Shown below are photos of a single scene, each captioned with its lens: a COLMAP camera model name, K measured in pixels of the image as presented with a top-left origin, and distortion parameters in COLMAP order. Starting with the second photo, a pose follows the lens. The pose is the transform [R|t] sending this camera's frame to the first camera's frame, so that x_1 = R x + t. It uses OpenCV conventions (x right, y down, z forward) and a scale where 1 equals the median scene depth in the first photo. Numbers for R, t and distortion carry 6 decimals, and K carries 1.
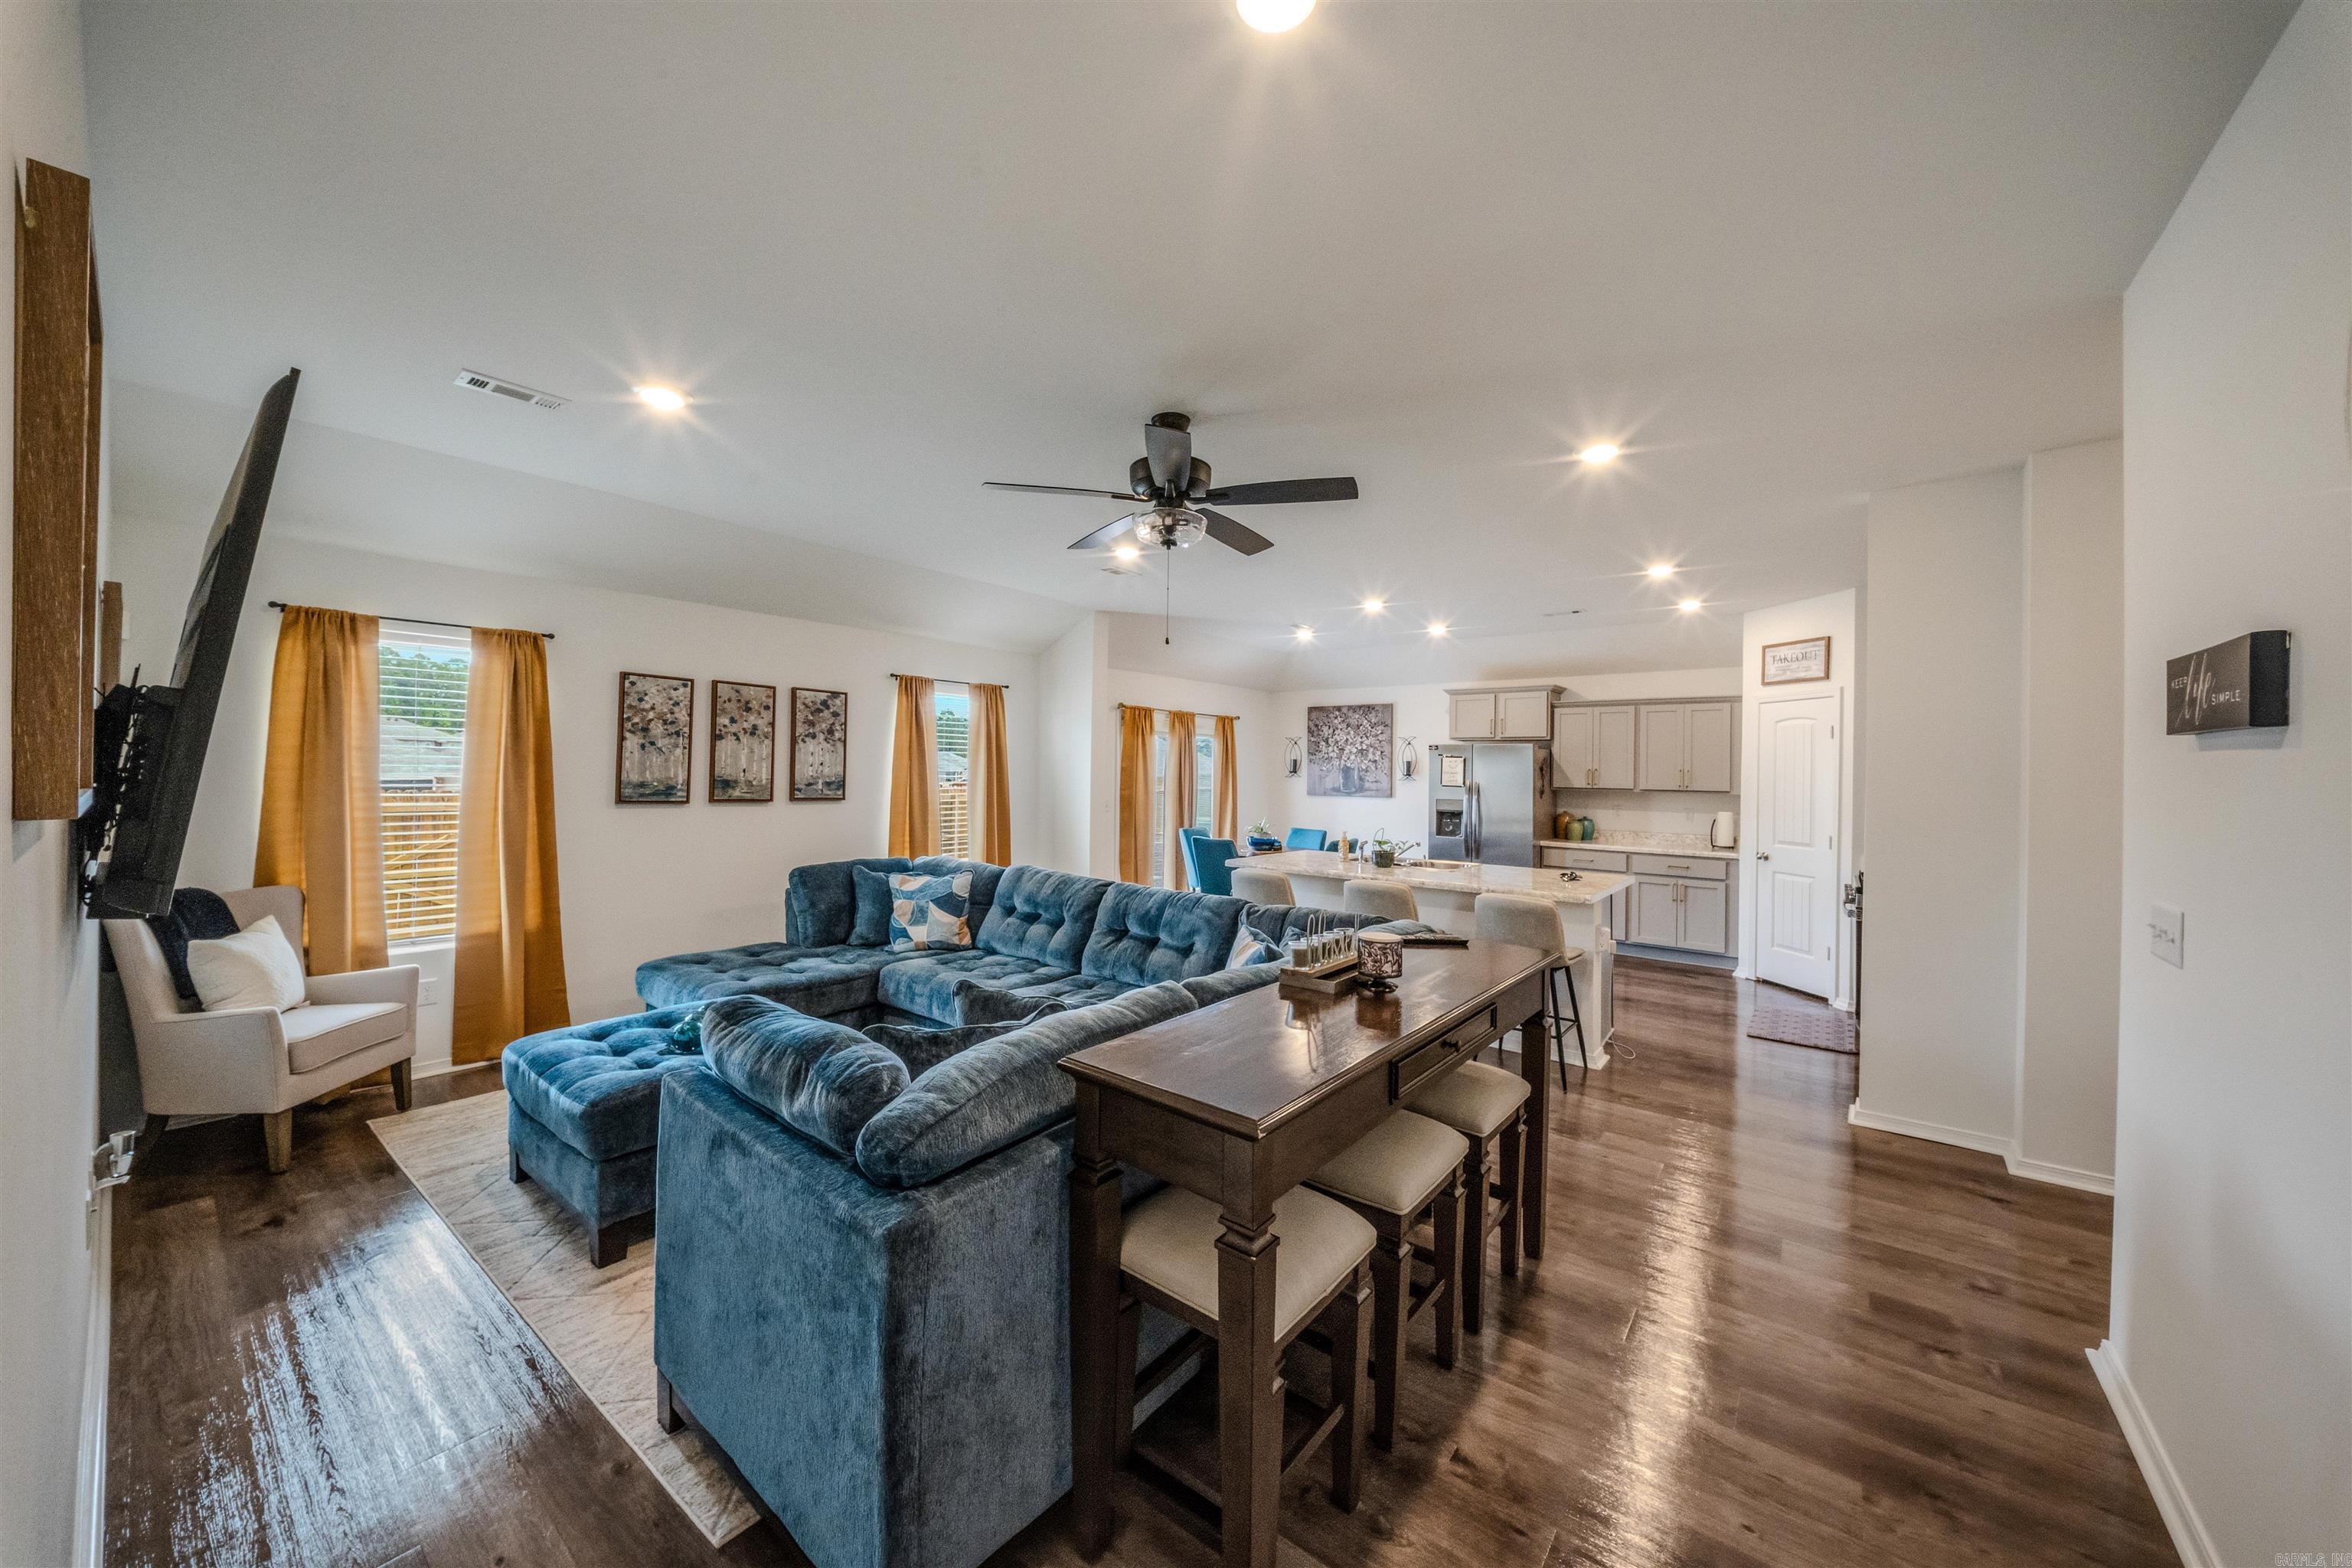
lens RADIAL K [[835.1, 0, 1160.2], [0, 835.1, 764.3], [0, 0, 1]] dist [-0.001062, -0.003186]
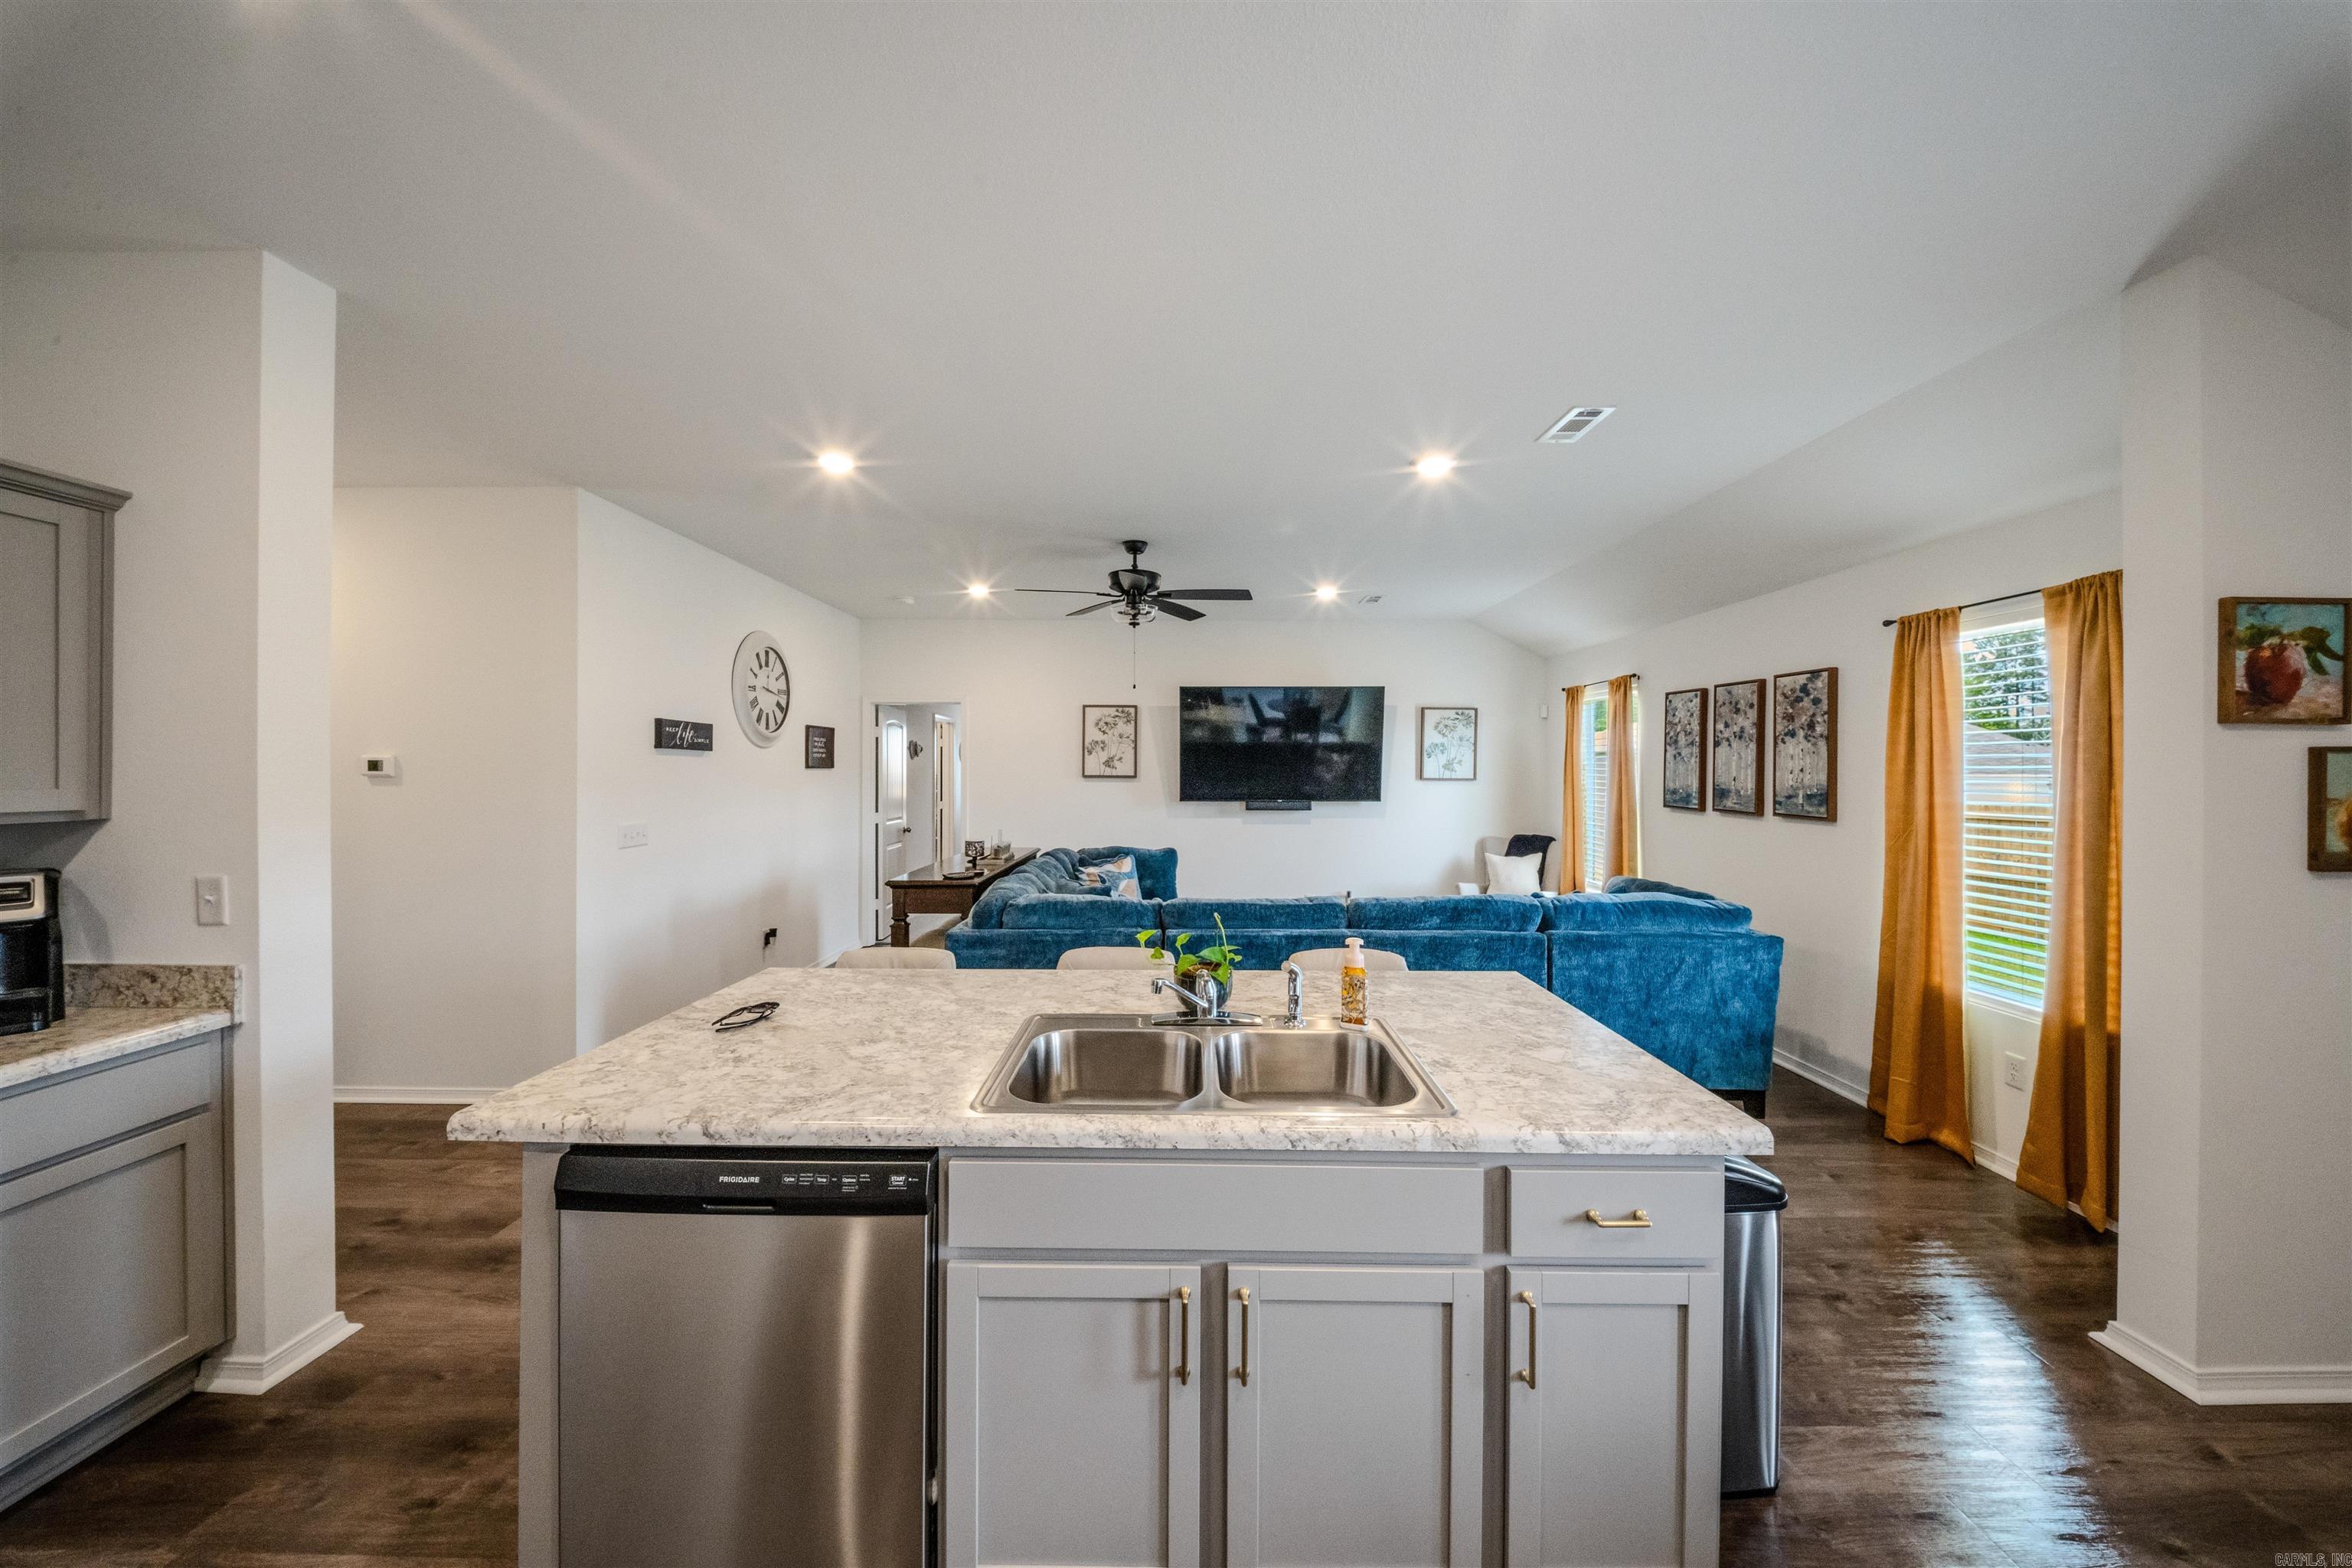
lens RADIAL K [[835.1, 0, 1186.1], [0, 835.1, 768.2], [0, 0, 1]] dist [-0.001062, -0.003186]
pose [[-0.773824, -0.016865, -0.633177, 0.523099], [-0.005553, 0.999788, -0.019844, 0.016995], [0.633377, -0.011840, -0.773753, 1.294185]]
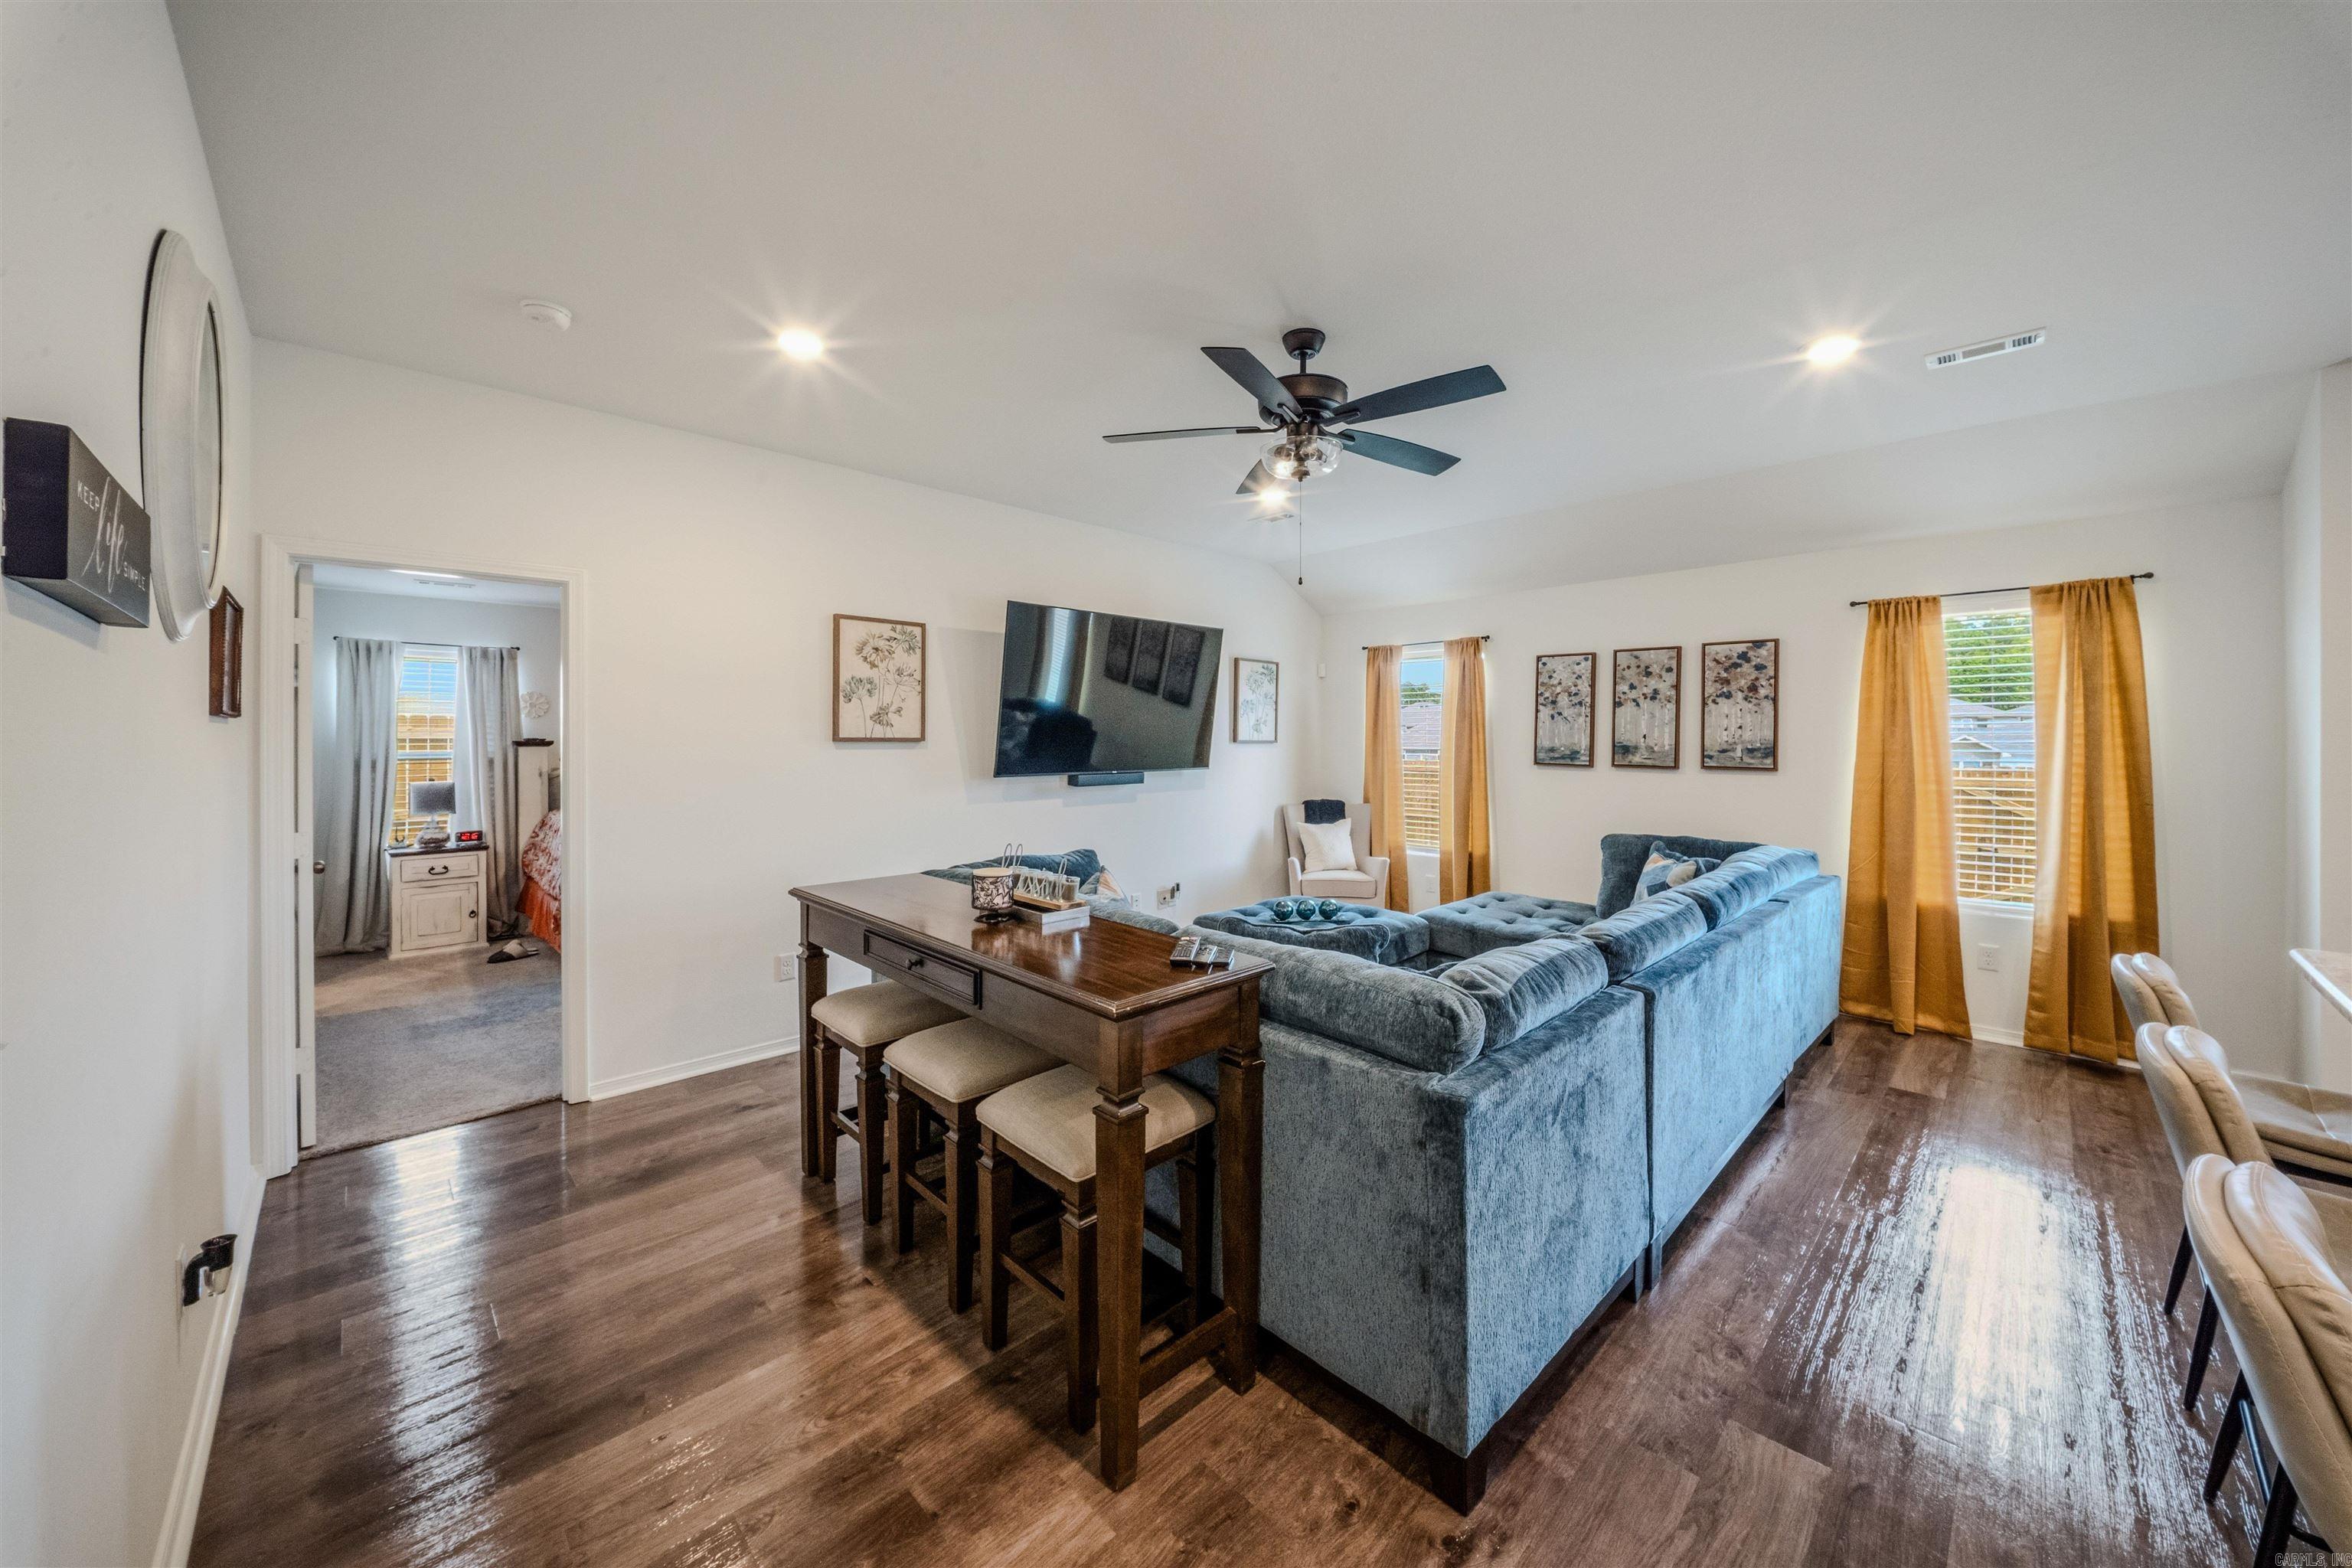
lens RADIAL K [[835.1, 0, 1216.3], [0, 835.1, 751.5], [0, 0, 1]] dist [-0.001062, -0.003186]
pose [[-0.101525, 0.001695, -0.994832, 0.525429], [0.011621, 0.999932, 0.000518, 0.018665], [0.994765, -0.011508, -0.101537, 0.582009]]
